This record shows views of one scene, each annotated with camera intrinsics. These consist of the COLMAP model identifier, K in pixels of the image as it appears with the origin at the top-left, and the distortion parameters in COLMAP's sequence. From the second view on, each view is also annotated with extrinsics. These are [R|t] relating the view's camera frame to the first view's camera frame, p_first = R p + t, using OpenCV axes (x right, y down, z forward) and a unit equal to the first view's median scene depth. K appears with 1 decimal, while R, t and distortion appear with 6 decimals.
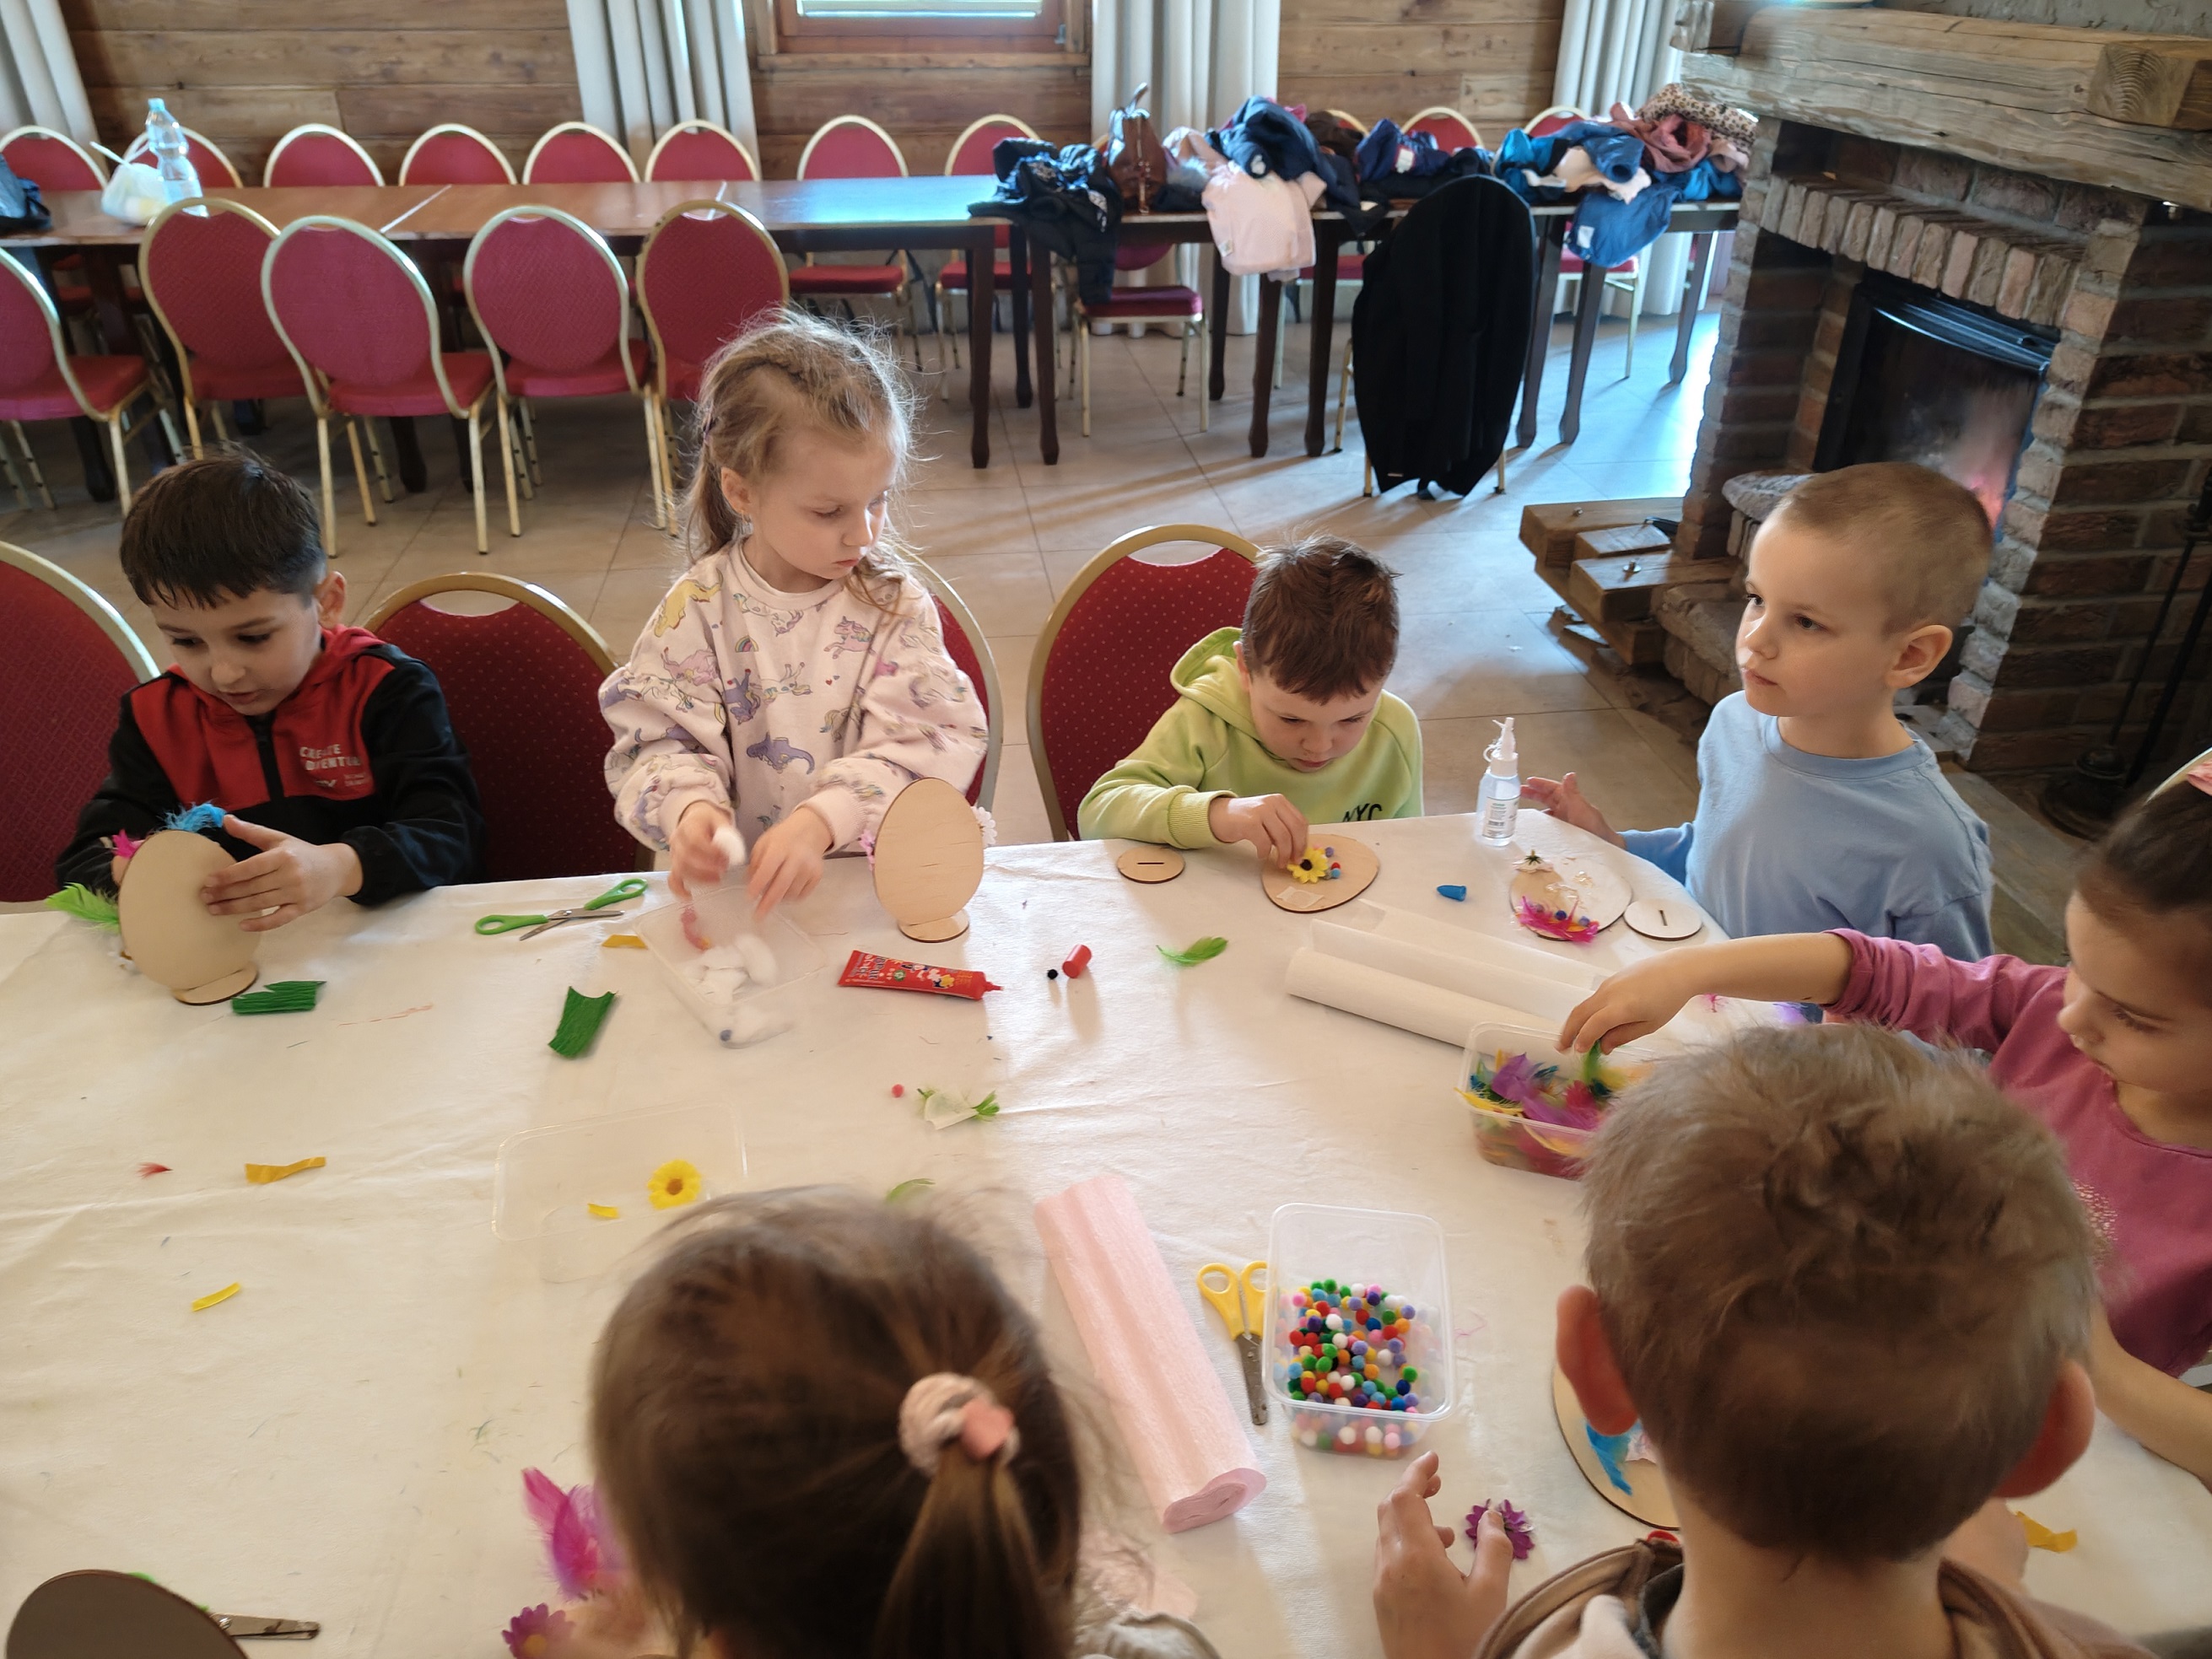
lens RADIAL K [[1603.9, 0, 1101.5], [0, 1603.9, 771.0], [0, 0, 1]] dist [0.029071, 0.010103]
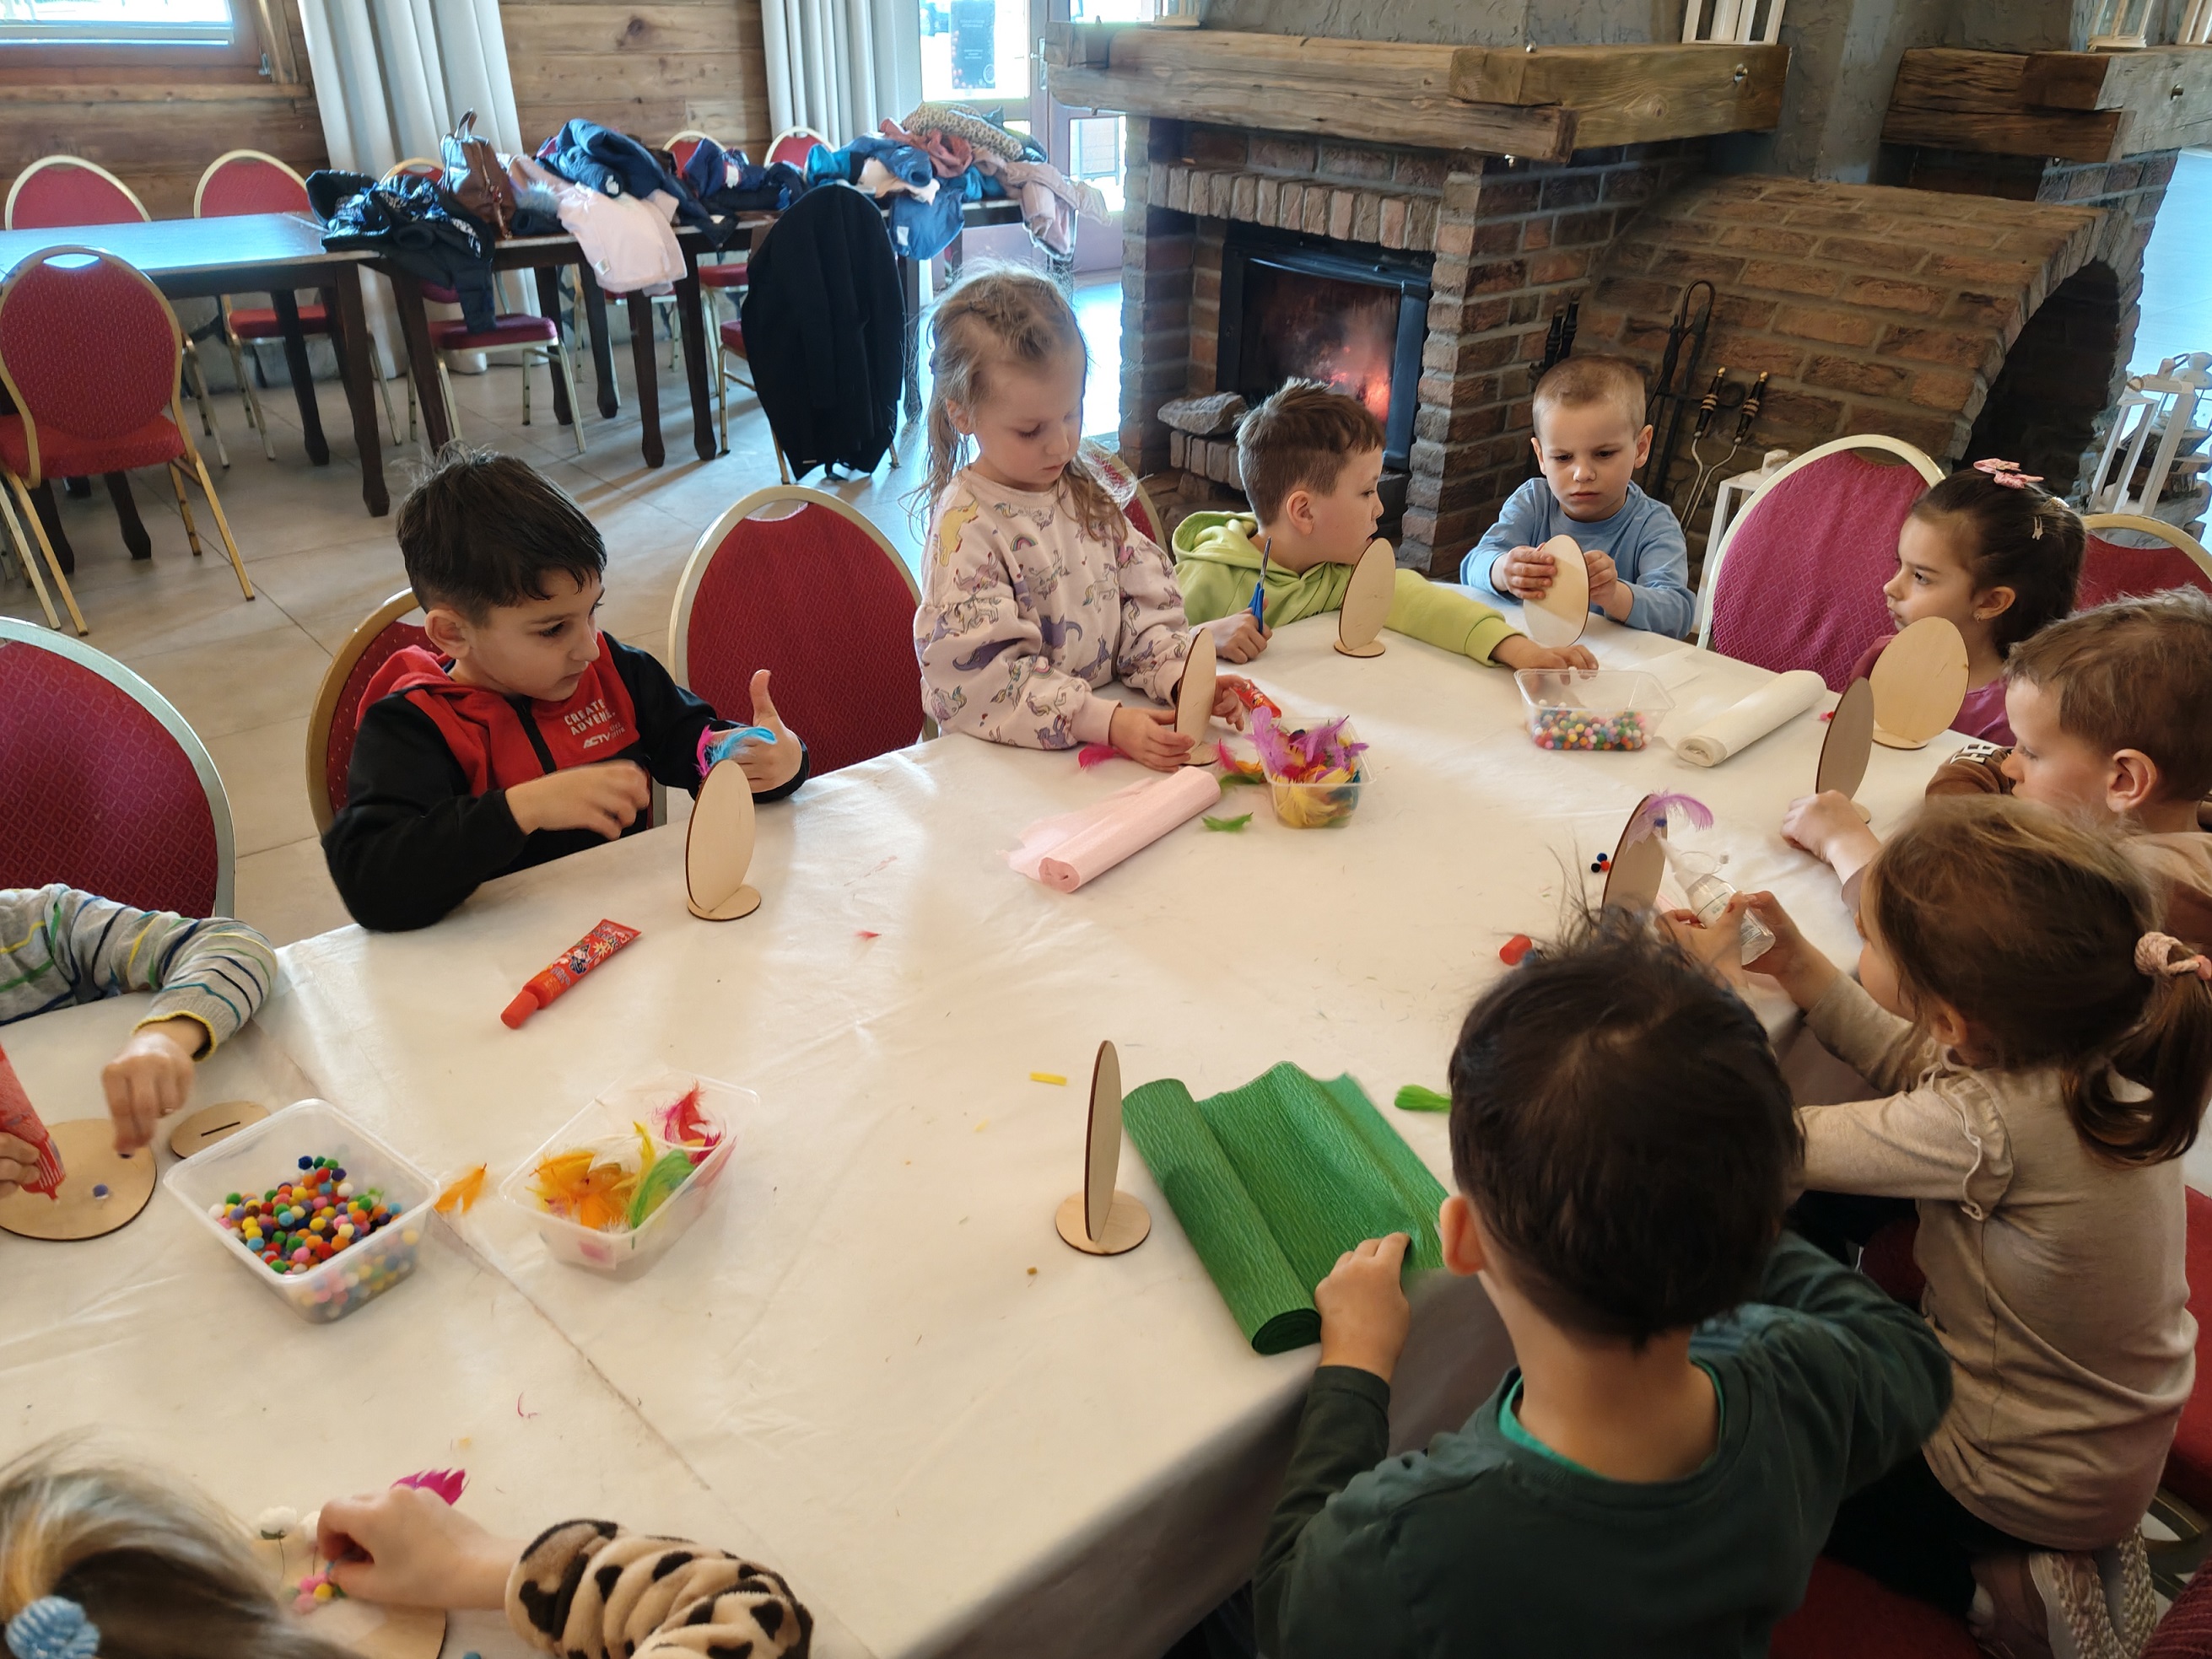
lens RADIAL K [[1603.9, 0, 1101.5], [0, 1603.9, 771.0], [0, 0, 1]] dist [0.029071, 0.010103]
pose [[0.843895, -0.230193, 0.484616, -0.307548], [0.239704, 0.969881, 0.043282, 0.025308], [-0.479983, 0.079639, 0.873656, -0.034796]]
